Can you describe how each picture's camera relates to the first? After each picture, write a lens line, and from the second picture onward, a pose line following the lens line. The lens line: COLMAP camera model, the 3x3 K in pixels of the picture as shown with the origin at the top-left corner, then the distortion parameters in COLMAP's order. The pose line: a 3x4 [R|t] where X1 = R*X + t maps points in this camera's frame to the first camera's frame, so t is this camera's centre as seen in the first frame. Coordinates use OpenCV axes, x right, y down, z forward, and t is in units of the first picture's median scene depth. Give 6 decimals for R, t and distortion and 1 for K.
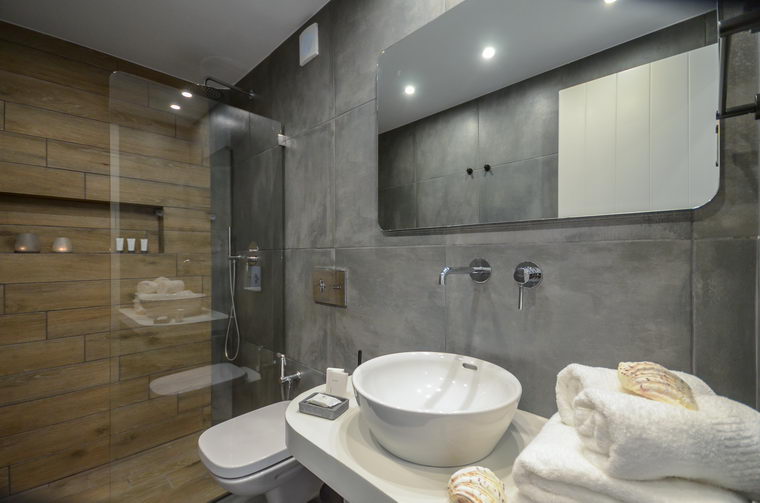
lens RADIAL K [[331.1, 0, 376.9], [0, 331.1, 254.8], [0, 0, 1]] dist [0.001383, -0.002486]
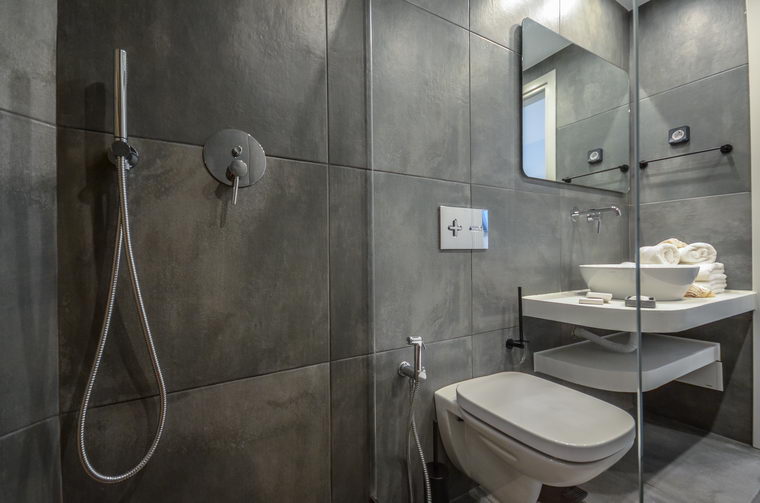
lens RADIAL K [[331.1, 0, 380.9], [0, 331.1, 253.8], [0, 0, 1]] dist [0.001383, -0.002486]
pose [[0.245562, 0.001550, 0.969380, -0.989482], [0.005298, 0.999982, -0.002941, 0.158254], [-0.969366, 0.005858, 0.245549, 0.992865]]
